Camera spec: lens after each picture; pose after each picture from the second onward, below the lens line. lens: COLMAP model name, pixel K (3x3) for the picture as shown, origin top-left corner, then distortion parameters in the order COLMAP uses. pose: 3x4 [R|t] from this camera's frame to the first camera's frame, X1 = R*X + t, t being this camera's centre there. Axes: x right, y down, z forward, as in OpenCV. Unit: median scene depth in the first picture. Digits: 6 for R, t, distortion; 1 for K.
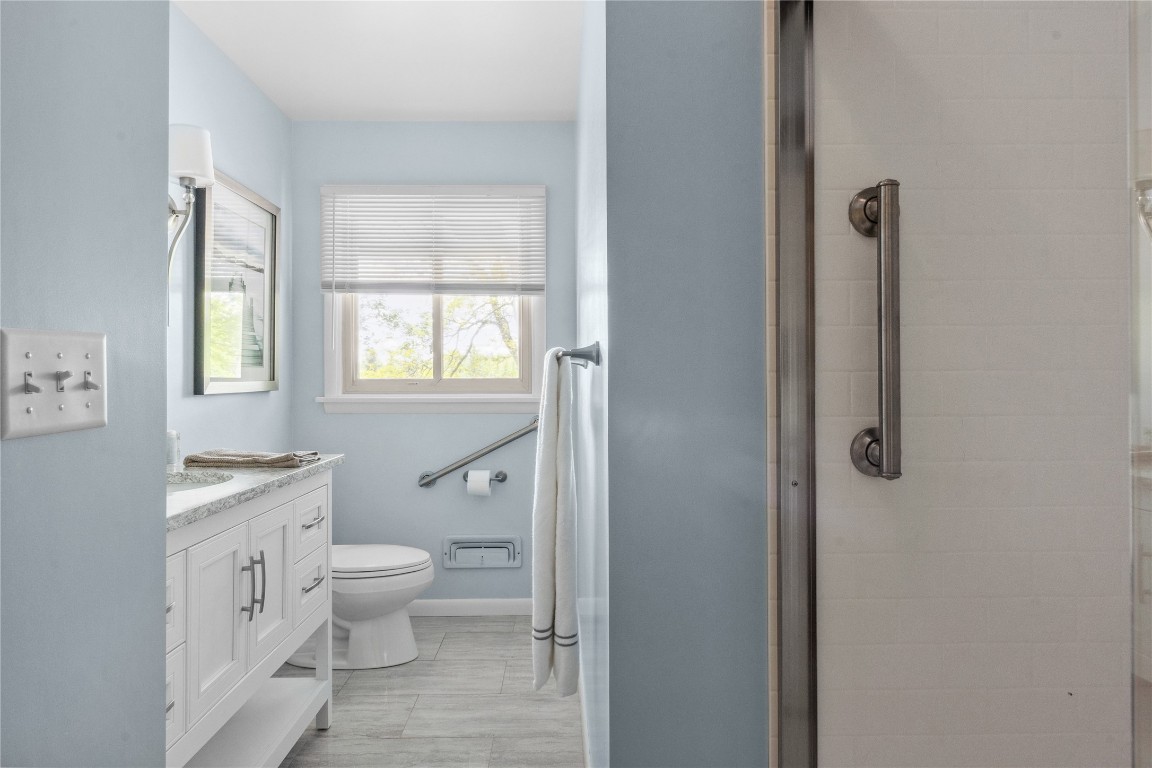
lens RADIAL K [[709.7, 0, 576.2], [0, 709.7, 382.9], [0, 0, 1]] dist [0.000511, 0.001138]
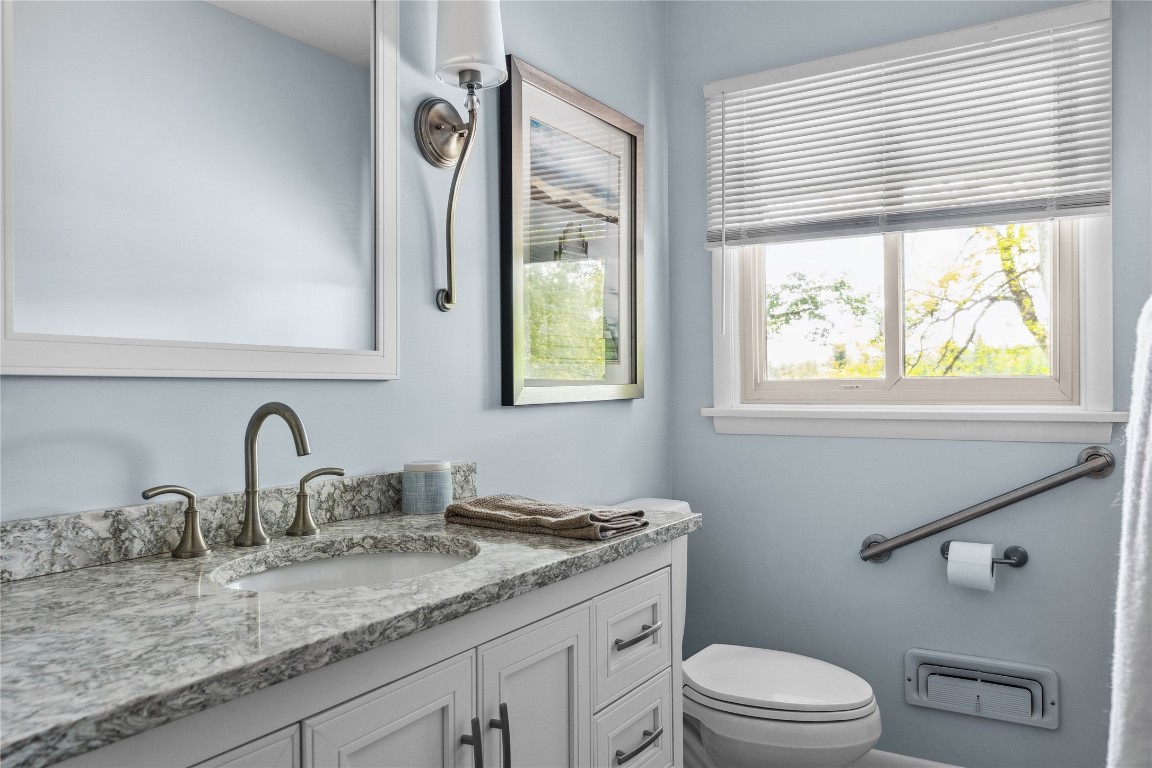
lens RADIAL K [[854.4, 0, 576.9], [0, 854.4, 390.2], [0, 0, 1]] dist [0.008347, -0.006911]
pose [[0.833698, -0.002236, -0.552217, -0.024271], [0.005381, 0.999977, 0.004075, -0.000533], [0.552195, -0.006369, 0.833691, 0.277281]]
